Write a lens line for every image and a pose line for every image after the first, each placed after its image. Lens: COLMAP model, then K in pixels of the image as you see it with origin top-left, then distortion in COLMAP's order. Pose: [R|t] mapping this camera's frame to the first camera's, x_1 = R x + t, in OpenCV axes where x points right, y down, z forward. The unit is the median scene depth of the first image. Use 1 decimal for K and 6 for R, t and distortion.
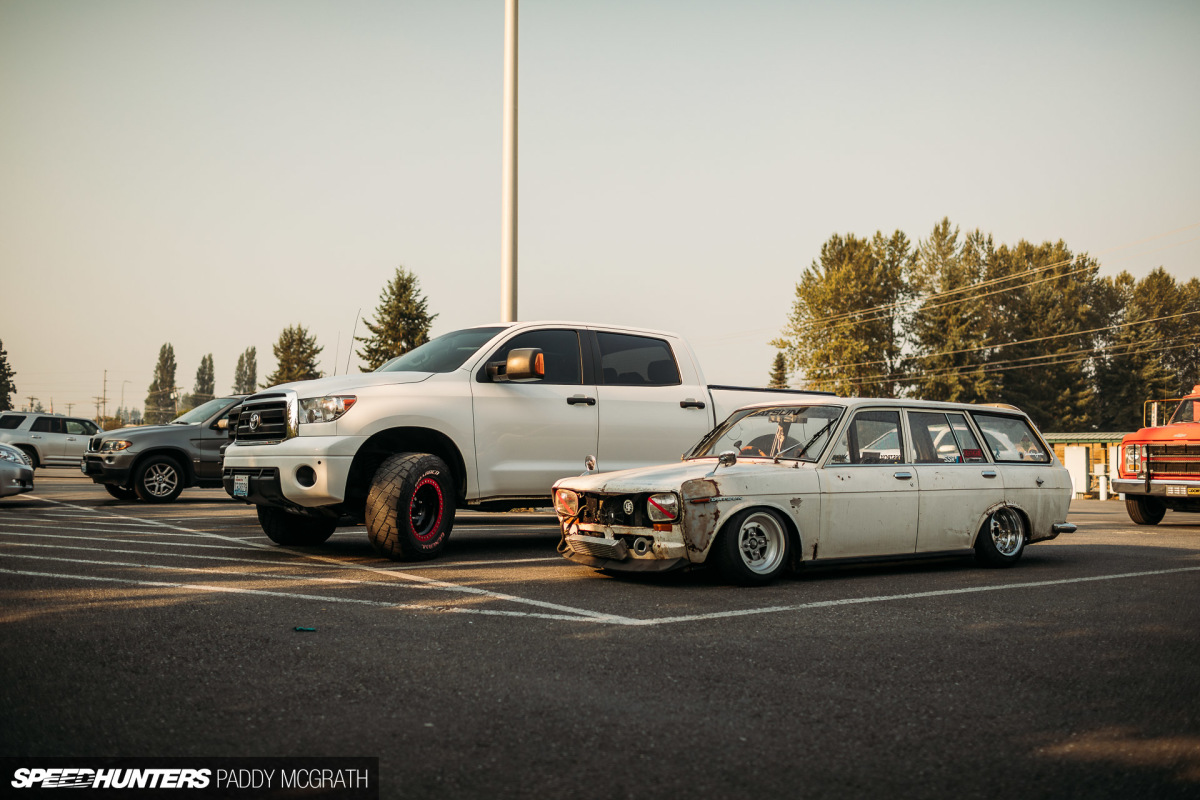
lens RADIAL K [[1207.7, 0, 600.2], [0, 1207.7, 385.9], [0, 0, 1]] dist [-0.116931, 0.196919]
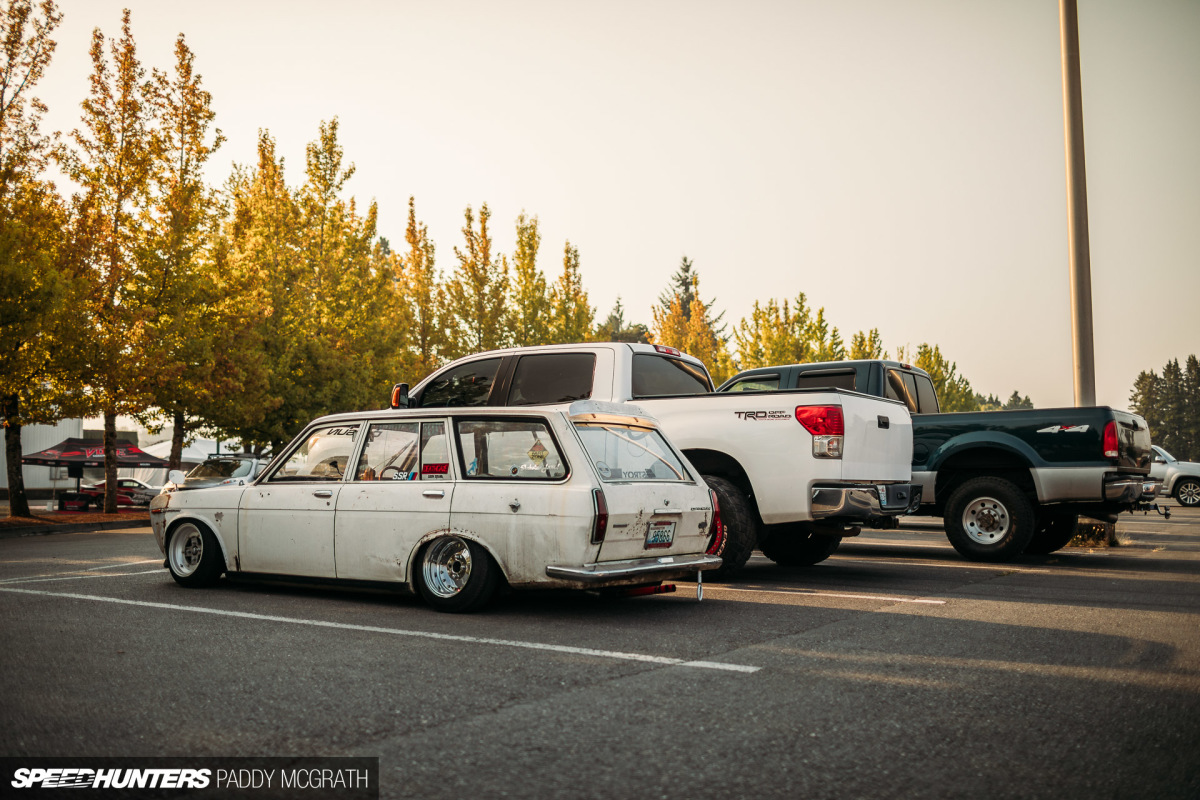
lens RADIAL K [[1207.7, 0, 600.2], [0, 1207.7, 385.9], [0, 0, 1]] dist [-0.116931, 0.196919]
pose [[0.353084, -0.082292, -0.931965, 1.151901], [0.057992, 0.996134, -0.065988, 0.062013], [0.933793, -0.030747, 0.356491, 0.827068]]
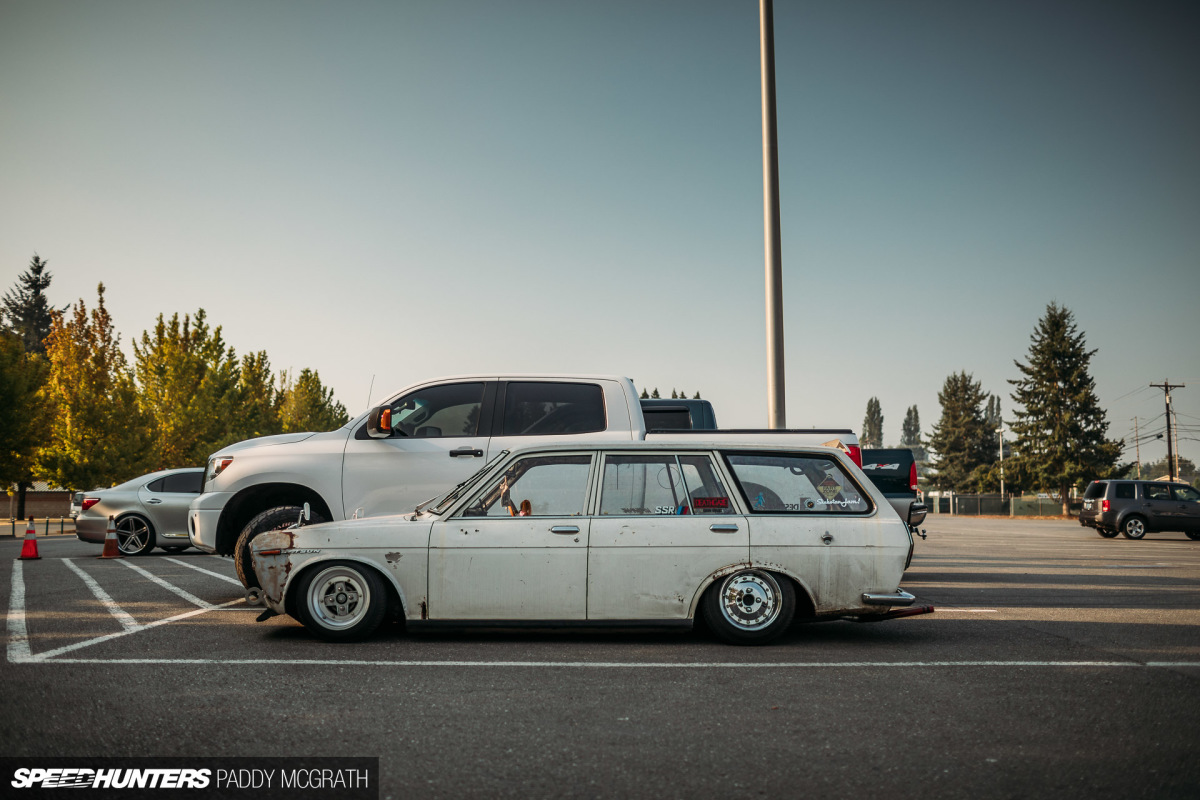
lens RADIAL K [[1207.7, 0, 600.2], [0, 1207.7, 385.9], [0, 0, 1]] dist [-0.116931, 0.196919]
pose [[0.810435, -0.066368, -0.582057, 0.751294], [0.042477, 0.997604, -0.054607, 0.018528], [0.584286, 0.019532, 0.811312, 0.286668]]
